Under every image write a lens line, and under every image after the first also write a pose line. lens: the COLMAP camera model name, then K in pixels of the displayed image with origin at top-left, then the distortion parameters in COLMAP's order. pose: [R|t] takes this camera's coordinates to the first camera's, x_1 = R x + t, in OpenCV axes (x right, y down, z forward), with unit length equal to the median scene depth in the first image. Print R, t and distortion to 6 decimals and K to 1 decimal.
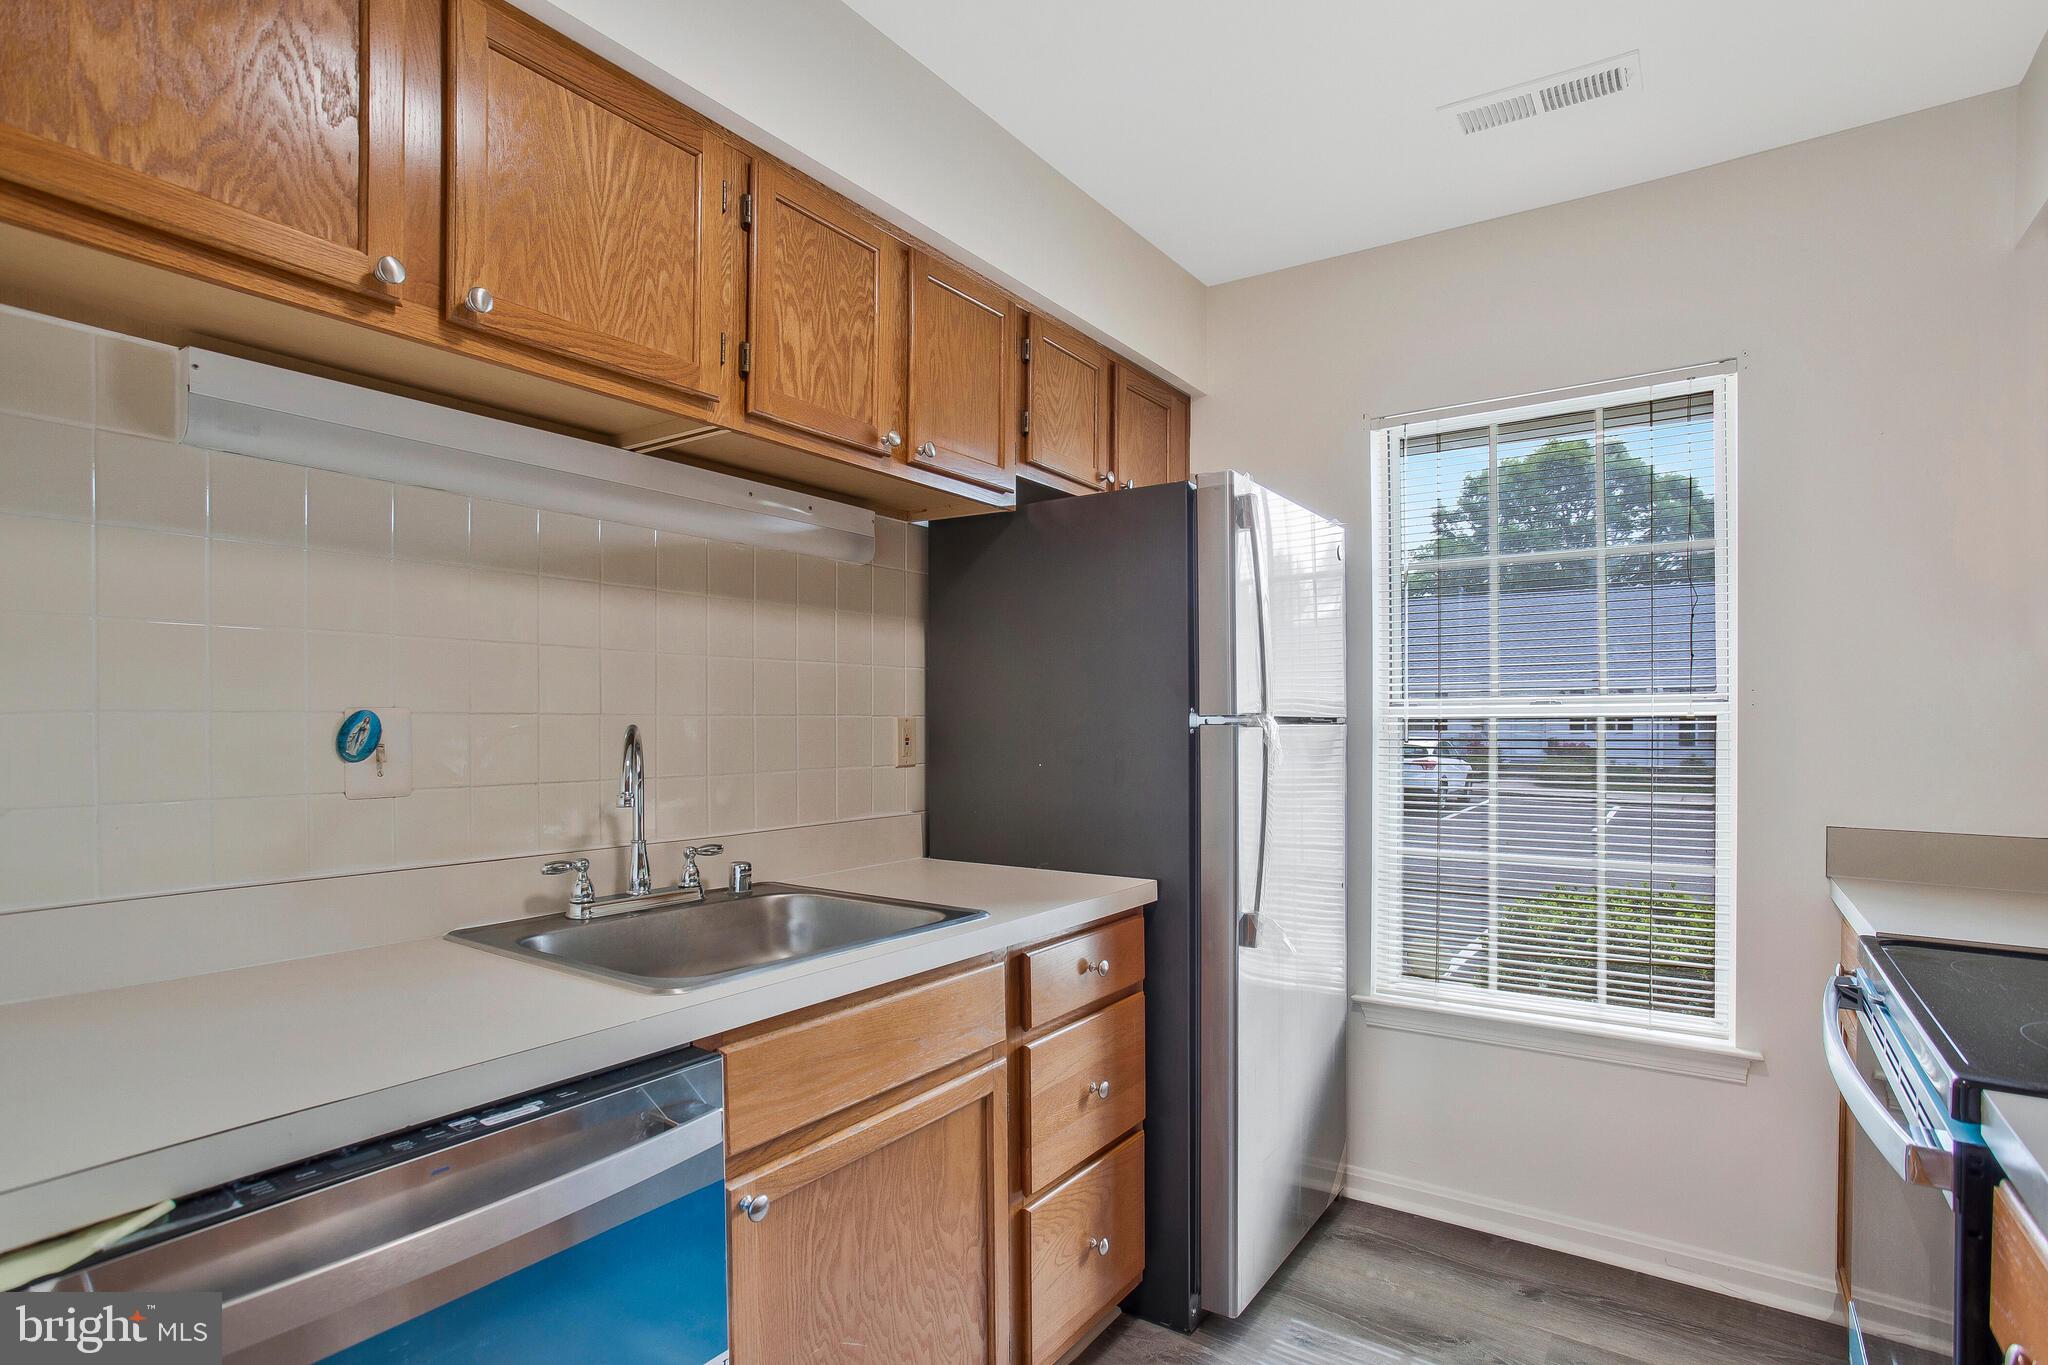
lens RADIAL K [[1038.9, 0, 1025.8], [0, 1038.9, 720.6], [0, 0, 1]] dist [-0.040130, 0.000679]
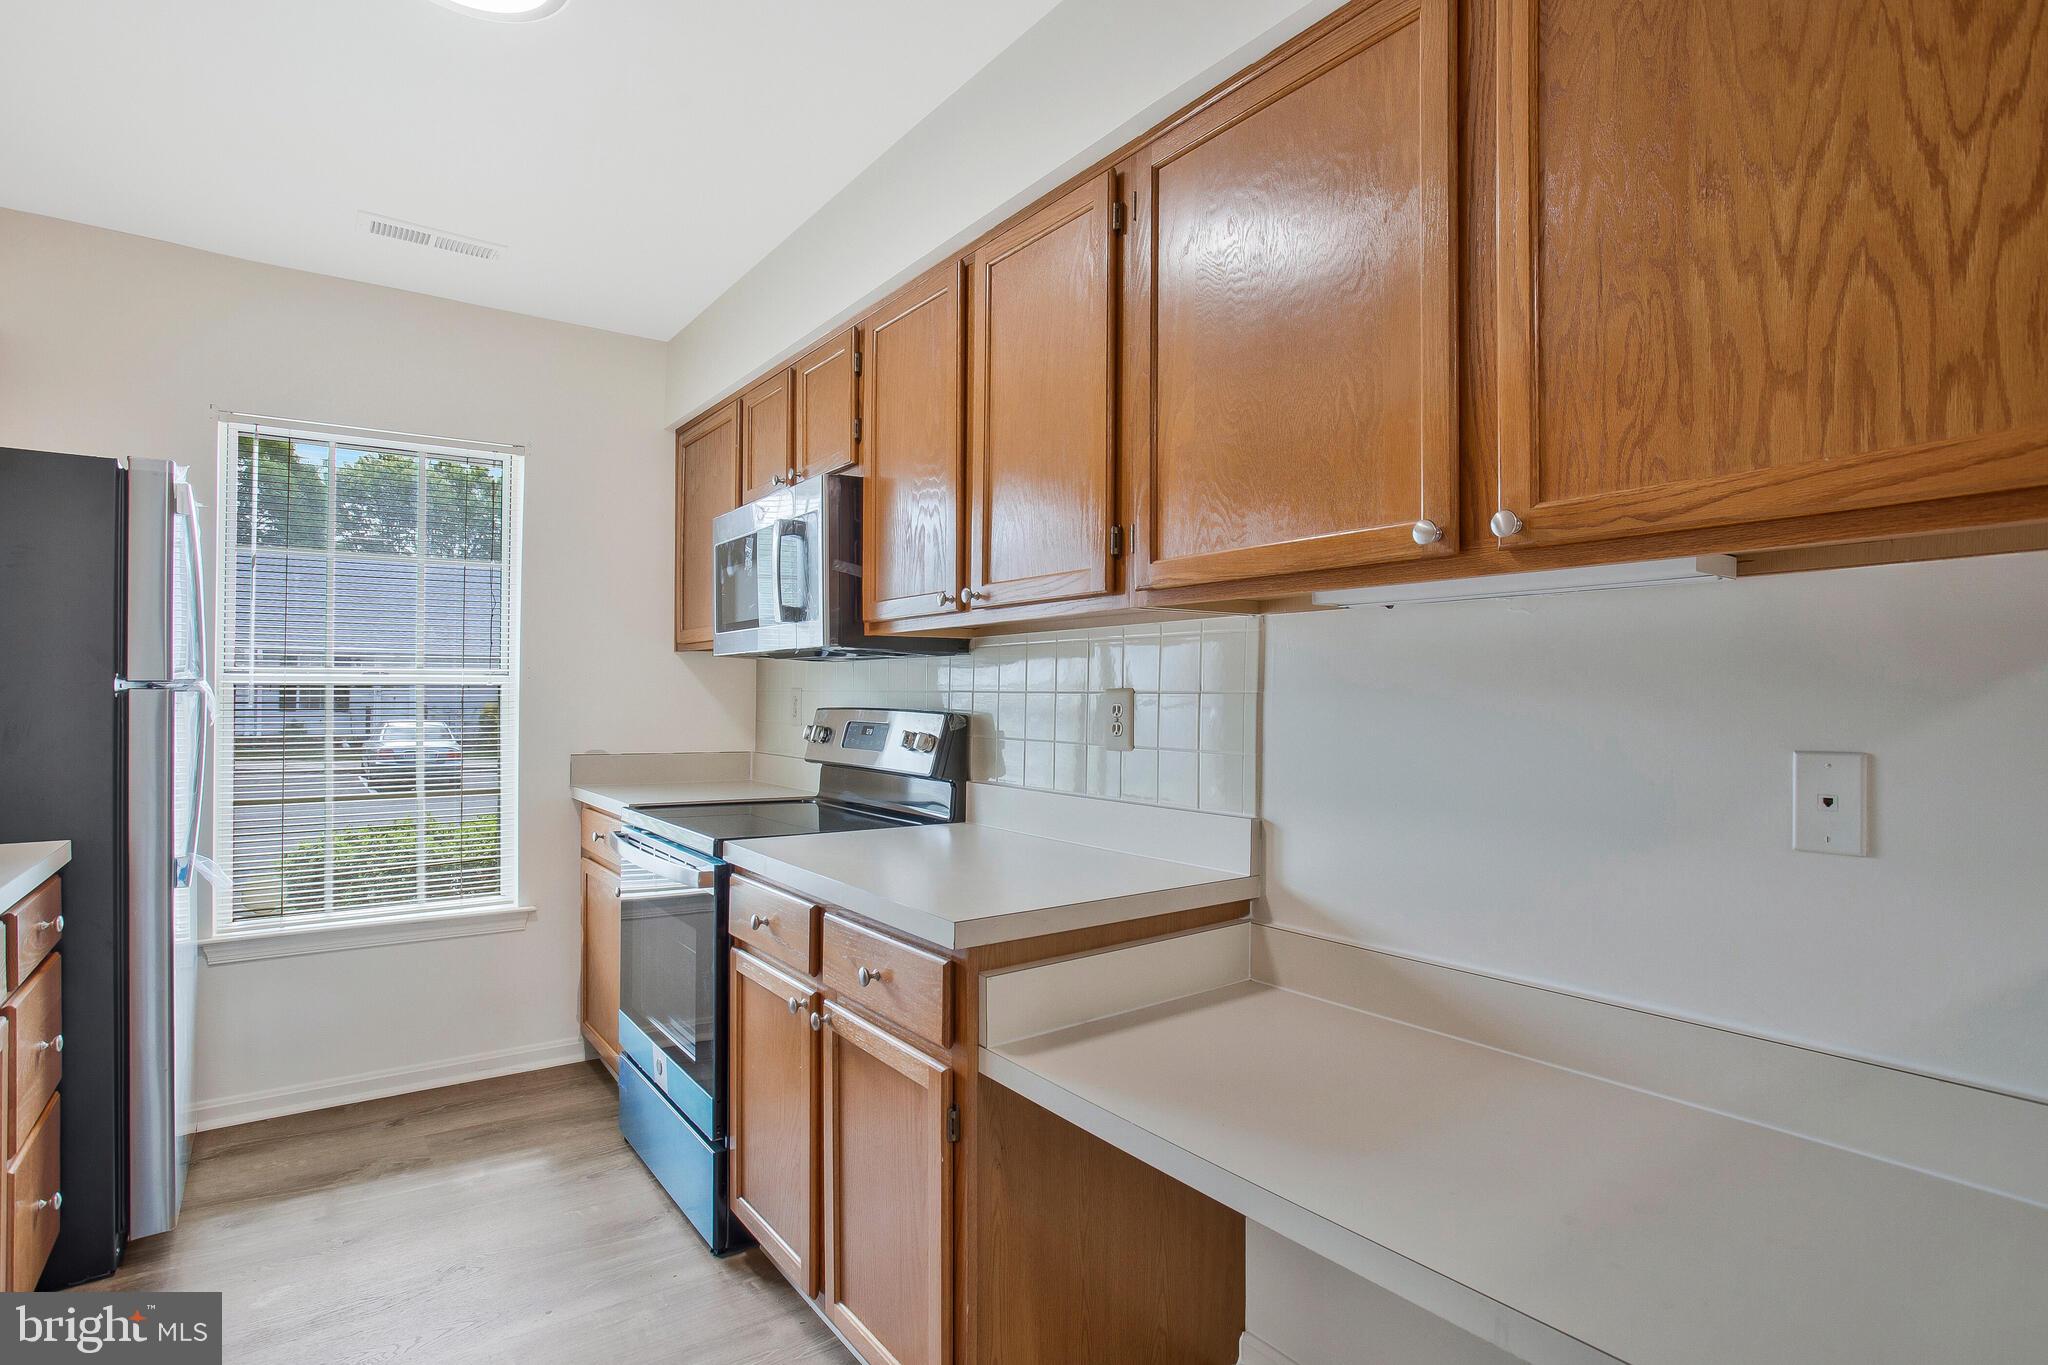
lens RADIAL K [[1038.9, 0, 1025.8], [0, 1038.9, 720.6], [0, 0, 1]] dist [-0.040130, 0.000679]
pose [[0.336459, -0.025076, 0.941364, -0.465795], [-0.005925, 0.999569, 0.028744, 0.000835], [-0.941679, -0.015248, 0.336166, -0.208365]]
